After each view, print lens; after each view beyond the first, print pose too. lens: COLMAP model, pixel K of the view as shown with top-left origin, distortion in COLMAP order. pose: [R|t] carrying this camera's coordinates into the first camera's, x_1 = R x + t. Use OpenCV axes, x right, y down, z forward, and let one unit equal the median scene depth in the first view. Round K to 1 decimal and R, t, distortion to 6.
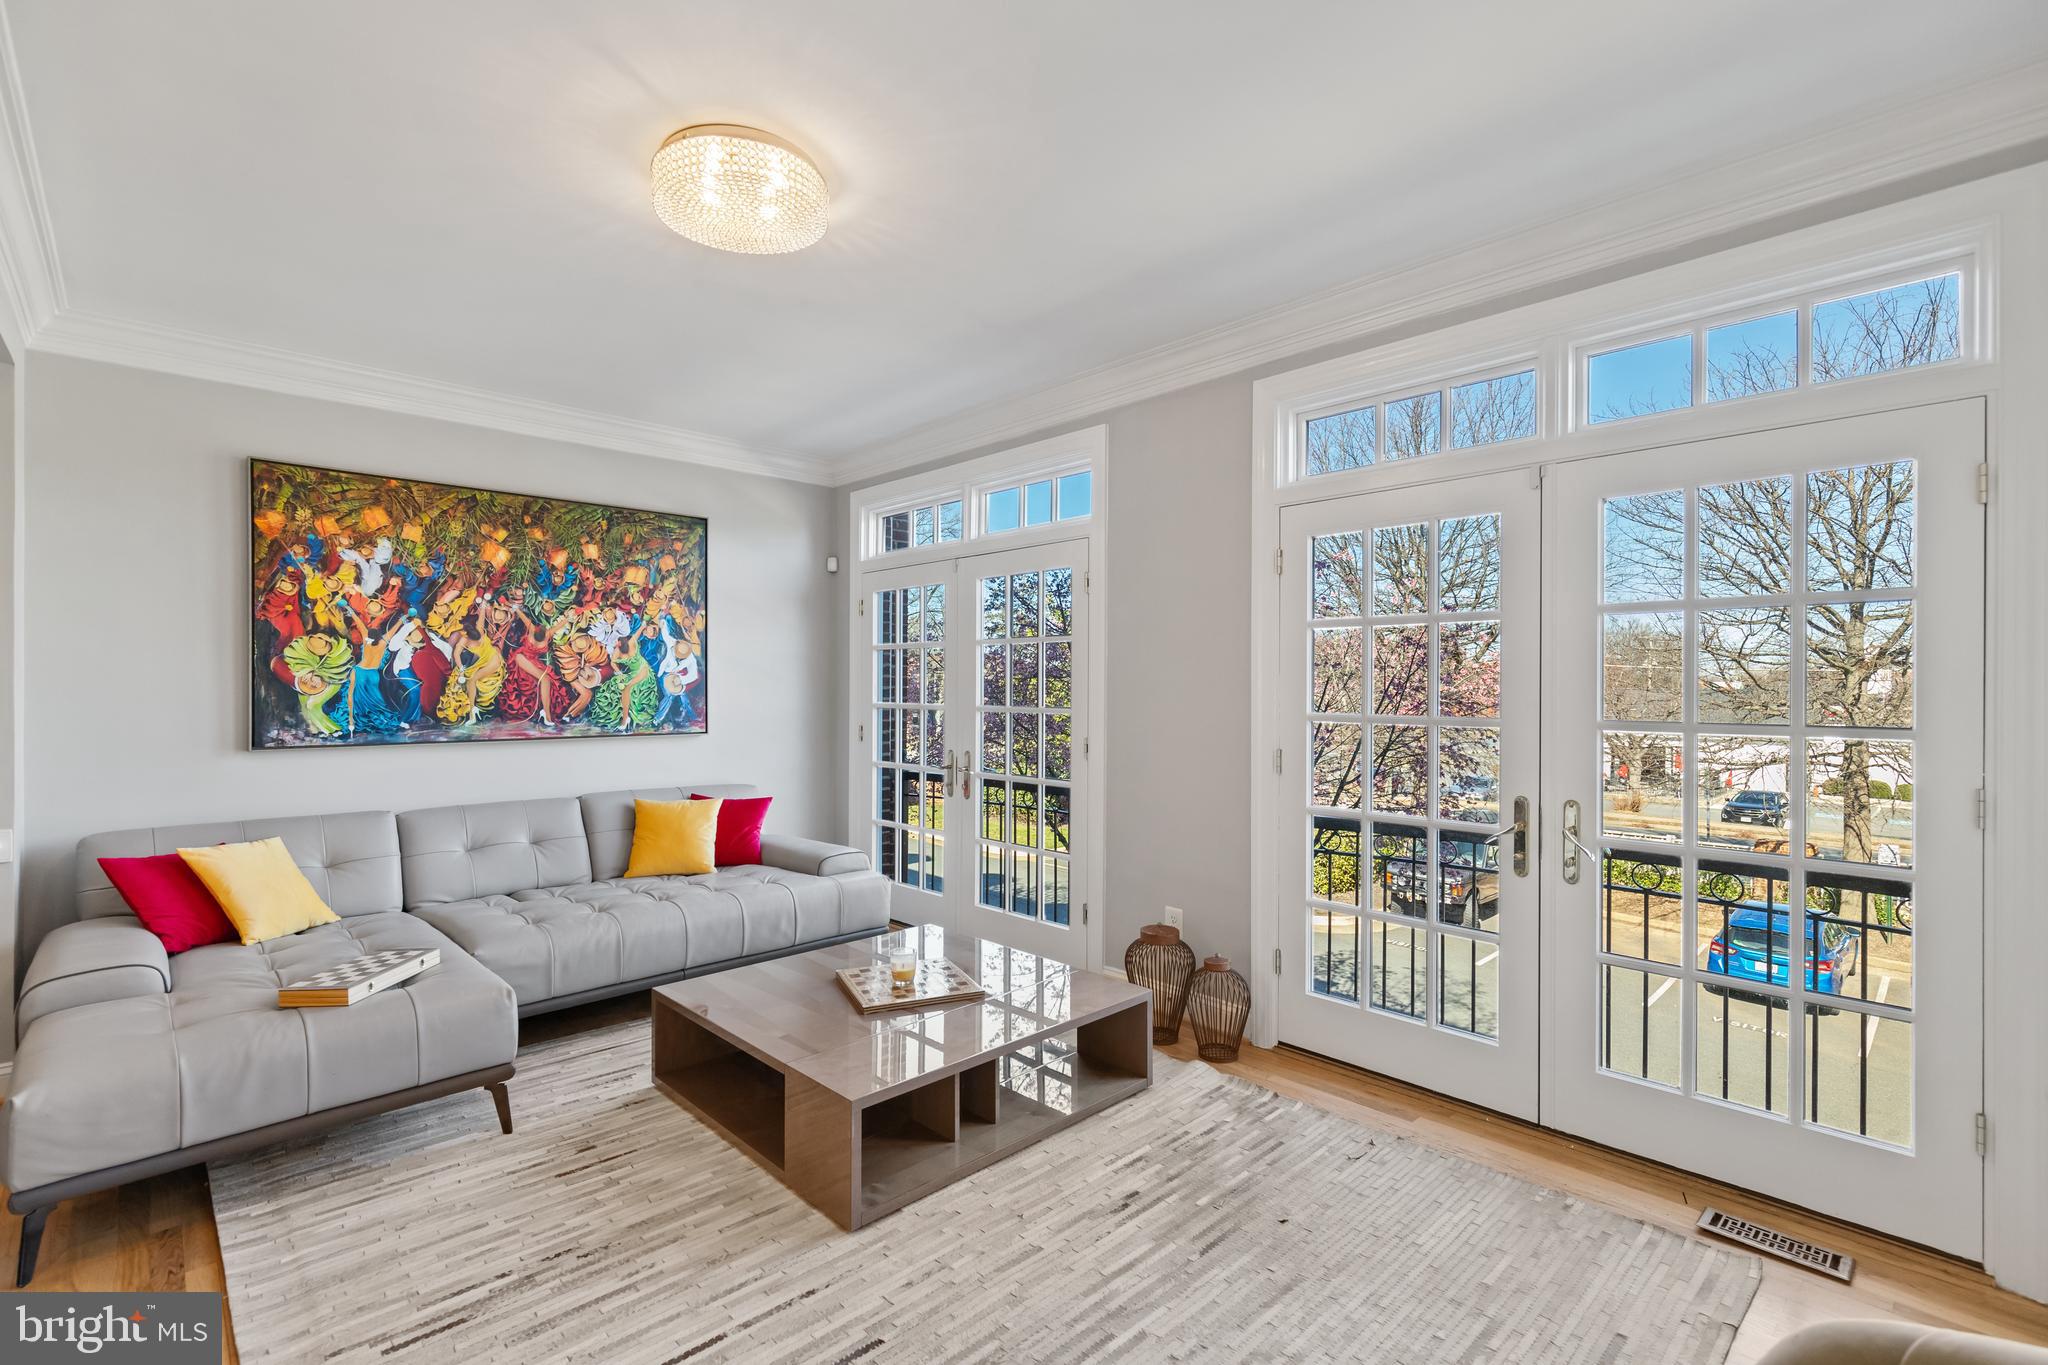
lens RADIAL K [[939.2, 0, 1036.1], [0, 939.2, 685.8], [0, 0, 1]] dist [0.012172, -0.001040]
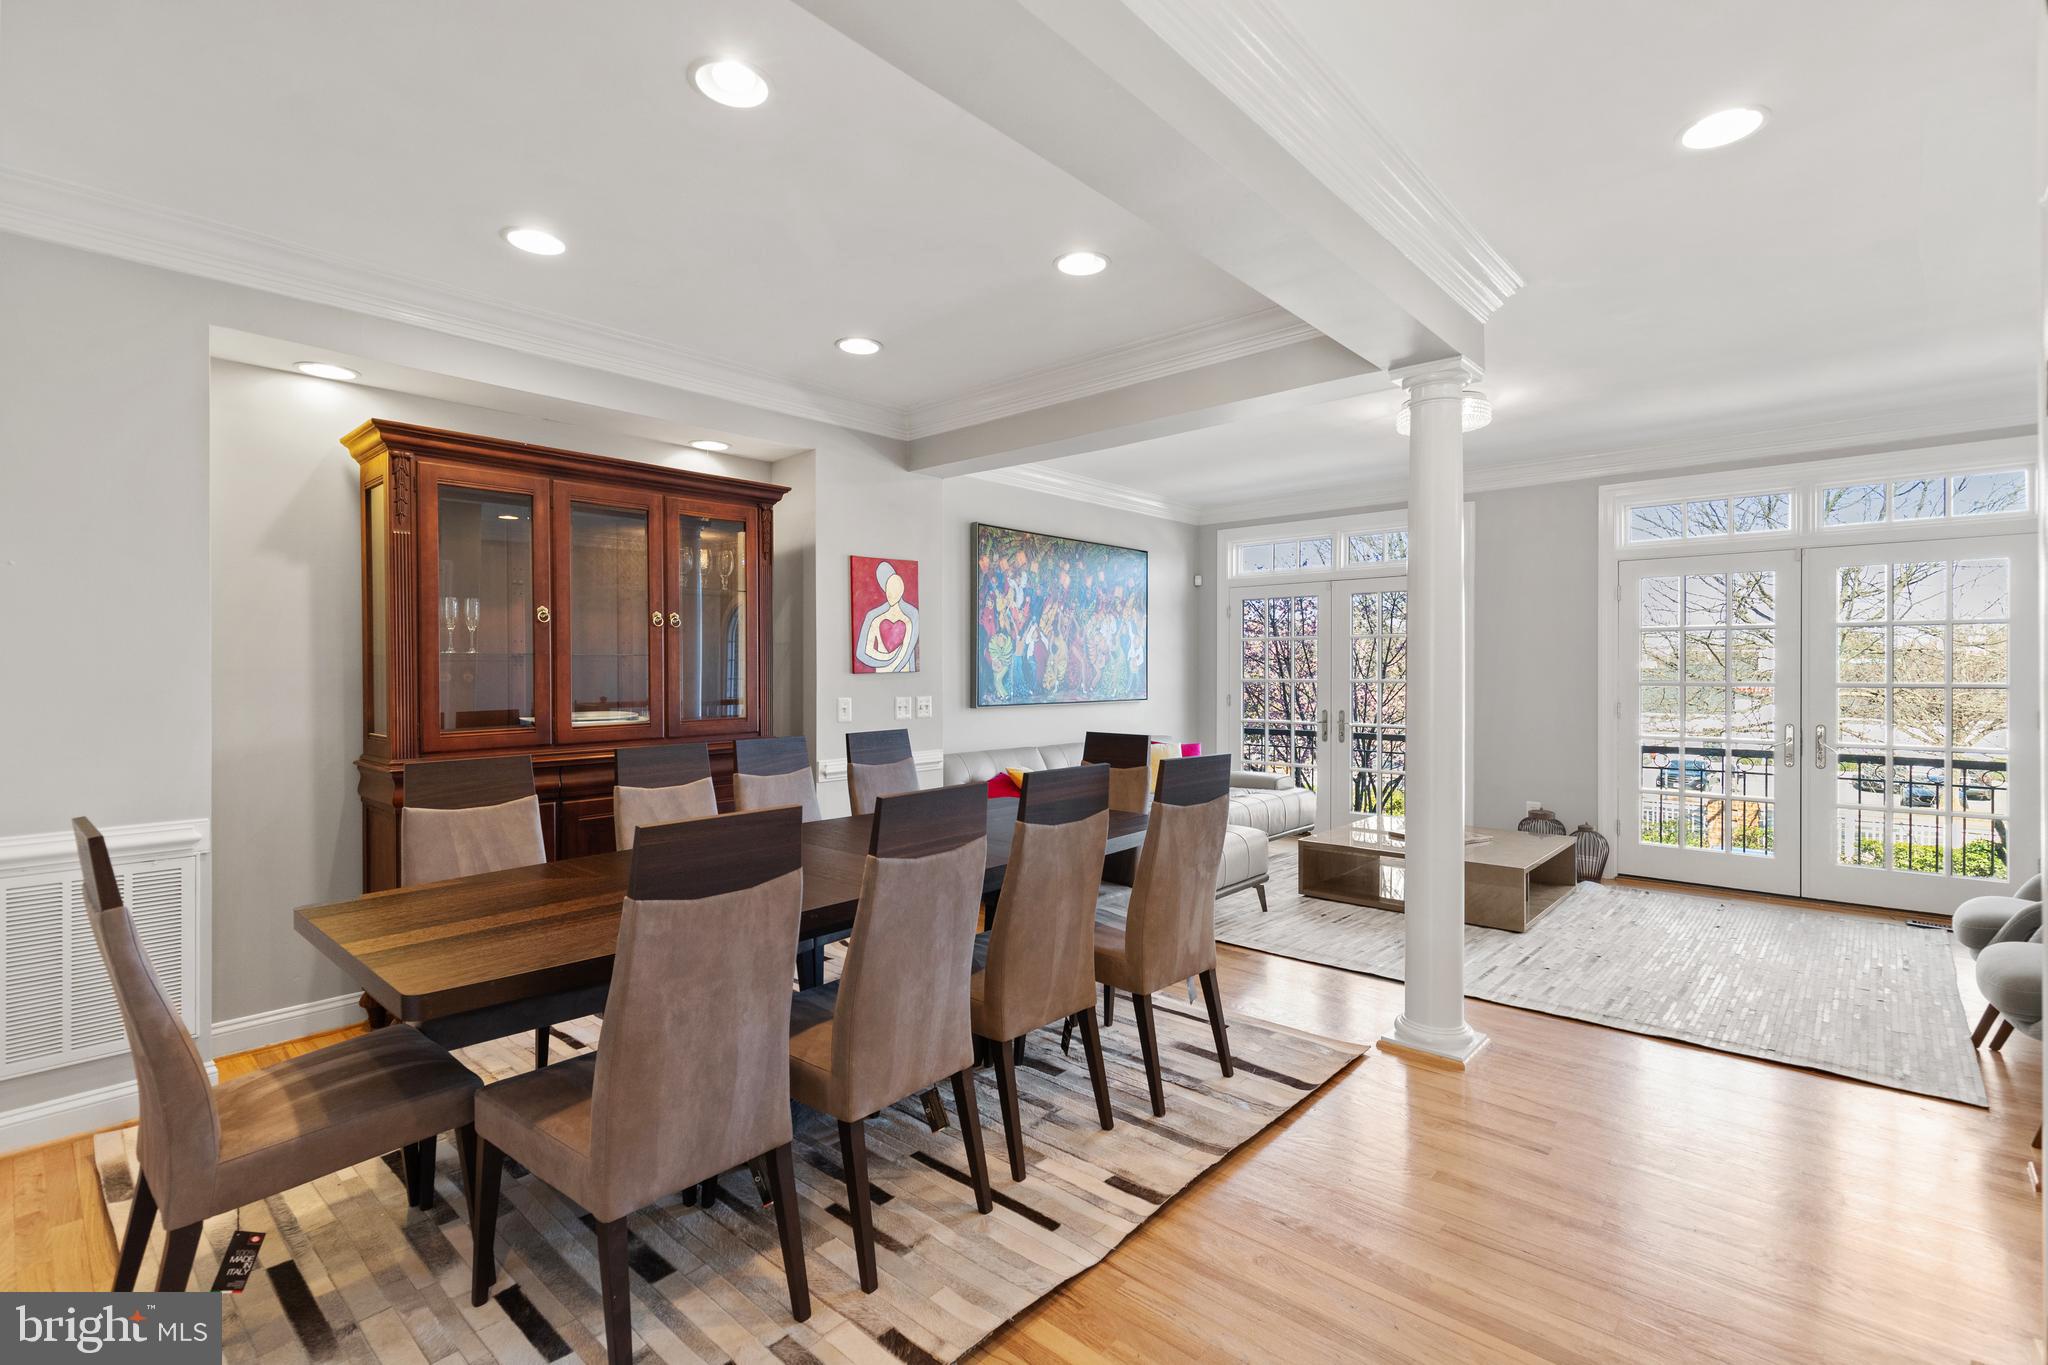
lens RADIAL K [[939.2, 0, 1026.2], [0, 939.2, 679.6], [0, 0, 1]] dist [0.012172, -0.001040]
pose [[0.997614, -0.000006, 0.069041, -0.784859], [-0.000934, 0.999907, 0.013583, 0.000198], [-0.069034, -0.013615, 0.997521, -0.530819]]
